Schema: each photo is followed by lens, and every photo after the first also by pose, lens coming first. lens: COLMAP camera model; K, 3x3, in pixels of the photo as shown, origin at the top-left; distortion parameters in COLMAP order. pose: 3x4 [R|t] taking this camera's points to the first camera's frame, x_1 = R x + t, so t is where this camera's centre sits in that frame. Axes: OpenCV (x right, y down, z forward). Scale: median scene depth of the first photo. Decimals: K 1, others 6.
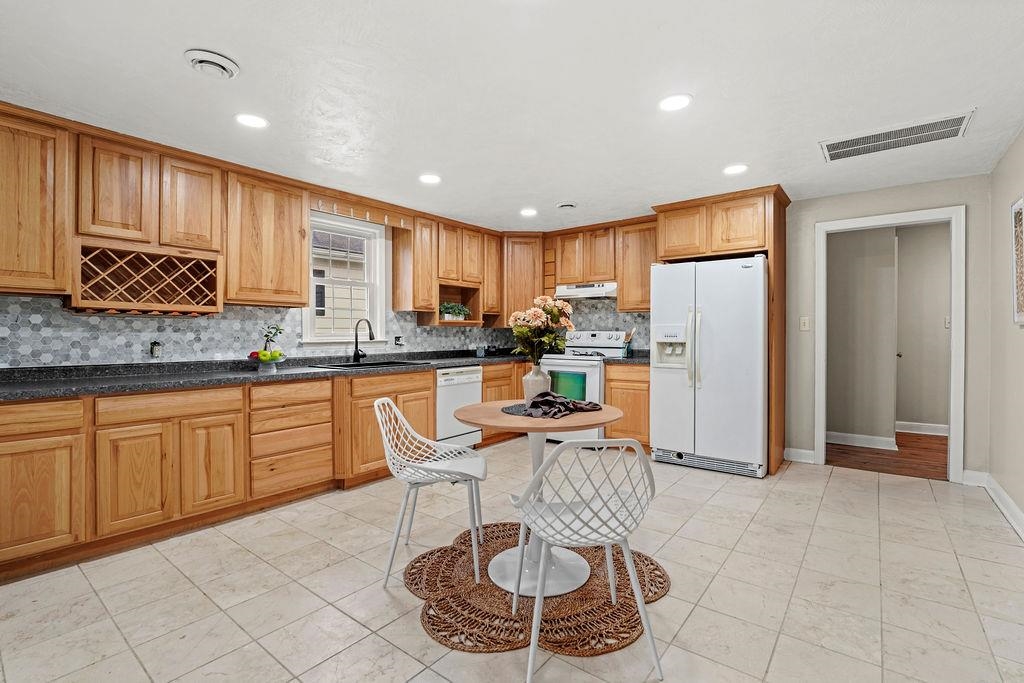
lens RADIAL K [[440.8, 0, 517.5], [0, 440.8, 335.9], [0, 0, 1]] dist [-0.019132, 0.002703]
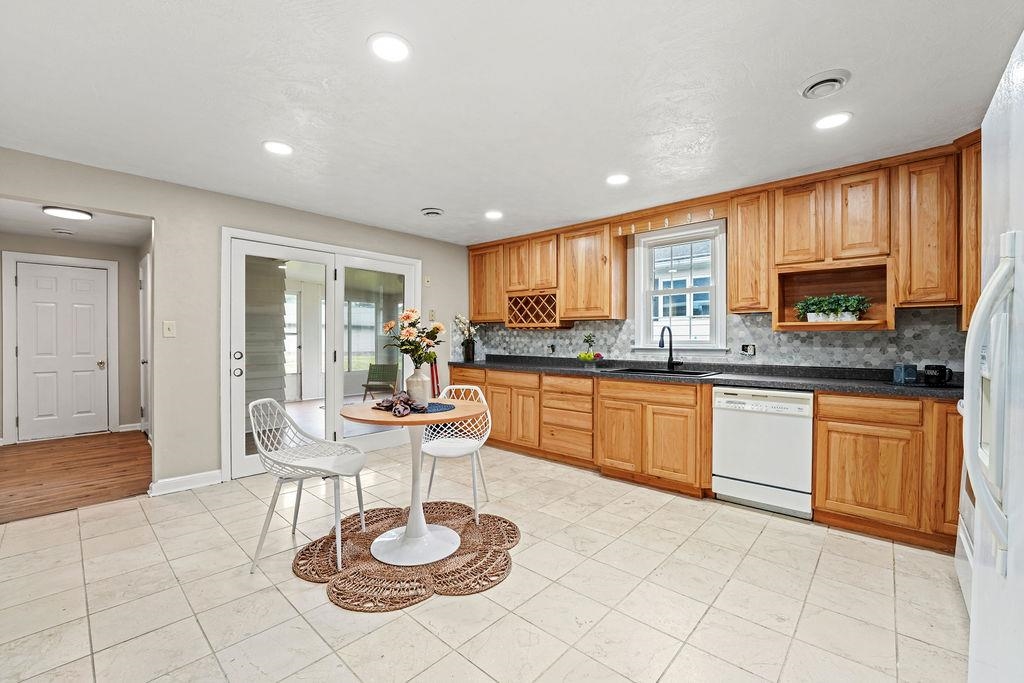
lens RADIAL K [[412.6, 0, 518.0], [0, 412.6, 341.2], [0, 0, 1]] dist [-0.025110, -0.000227]
pose [[-0.032111, 0.004504, -0.999474, 0.776547], [-0.010074, 0.999938, 0.004830, -0.007177], [0.999434, 0.010224, -0.032063, 0.900963]]
